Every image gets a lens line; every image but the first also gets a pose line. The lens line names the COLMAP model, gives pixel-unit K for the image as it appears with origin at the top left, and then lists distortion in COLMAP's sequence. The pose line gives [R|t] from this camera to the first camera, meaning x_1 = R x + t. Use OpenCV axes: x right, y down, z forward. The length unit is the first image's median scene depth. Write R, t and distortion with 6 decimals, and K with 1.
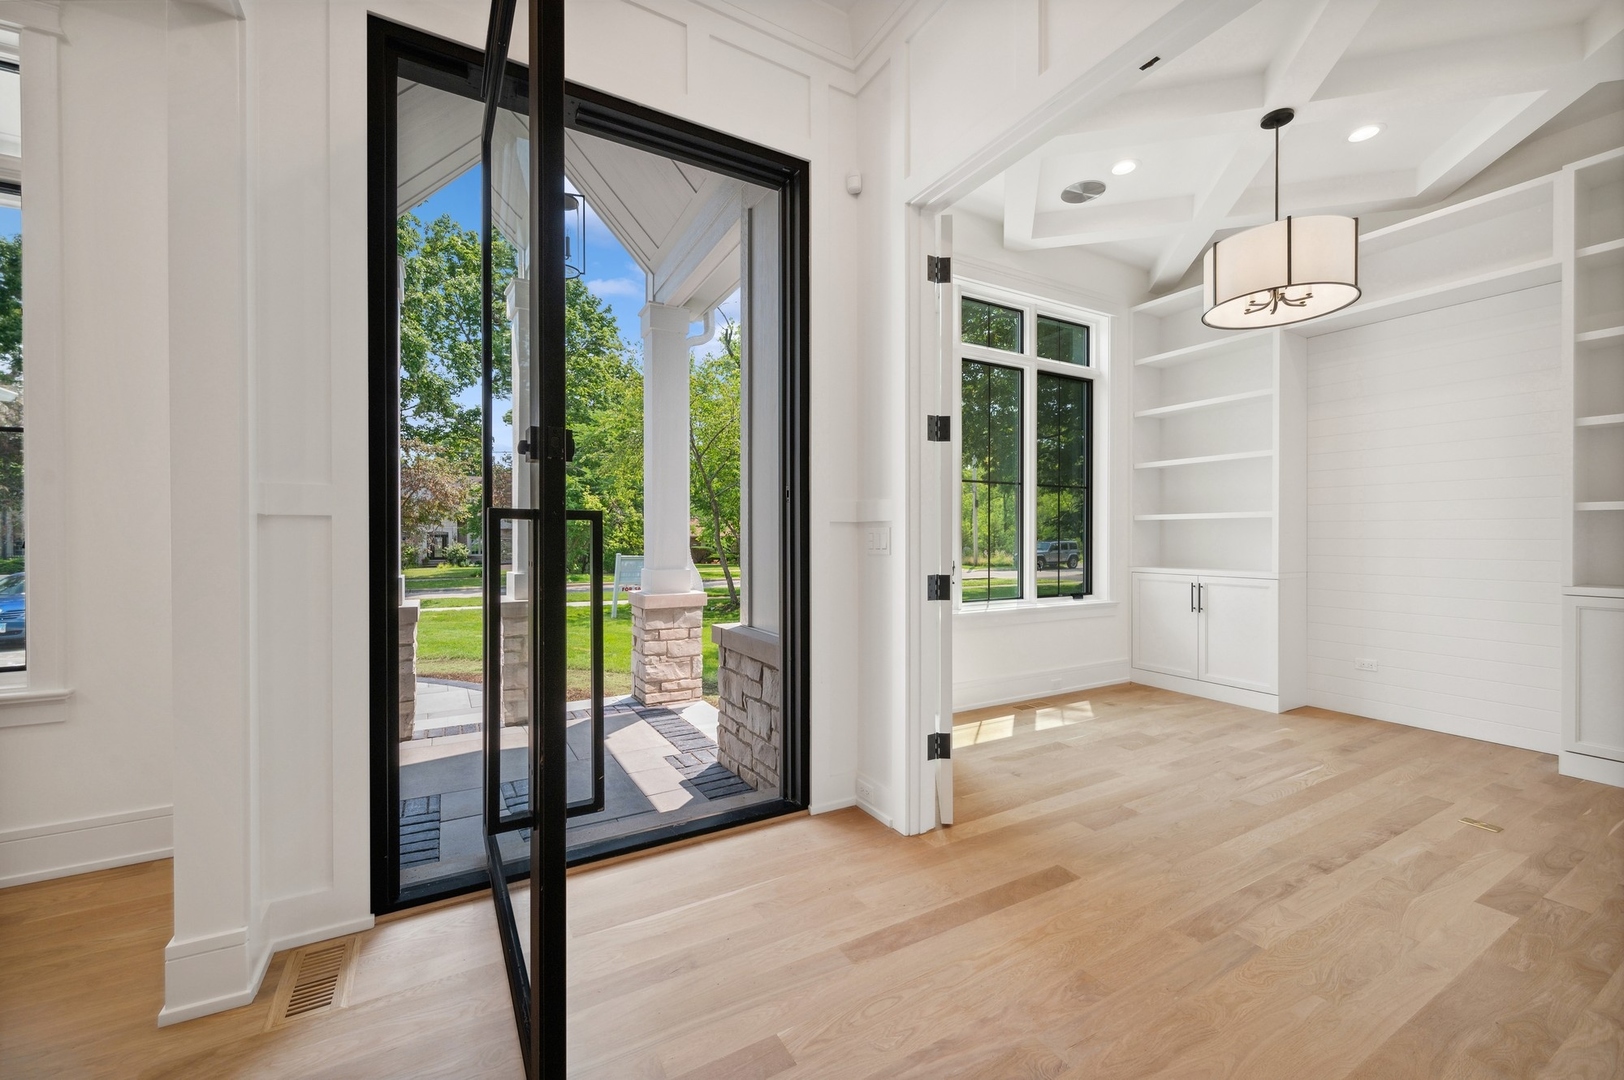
lens RADIAL K [[648.3, 0, 813.6], [0, 648.3, 547.4], [0, 0, 1]] dist [0.003960, 0.000074]
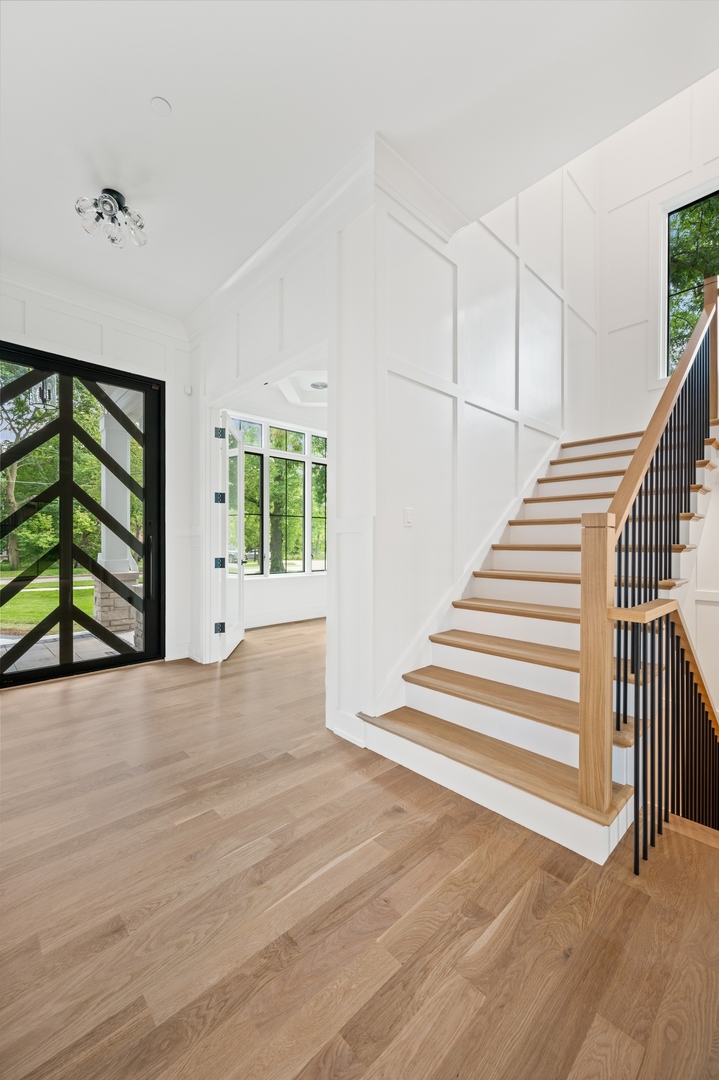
lens RADIAL K [[430.7, 0, 358.1], [0, 430.7, 544.5], [0, 0, 1]] dist [-0.003414, -0.000233]
pose [[0.972233, -0.003037, 0.233993, 0.295245], [0.005493, 0.999936, -0.009843, 0.010533], [-0.233949, 0.010855, 0.972188, -0.642378]]
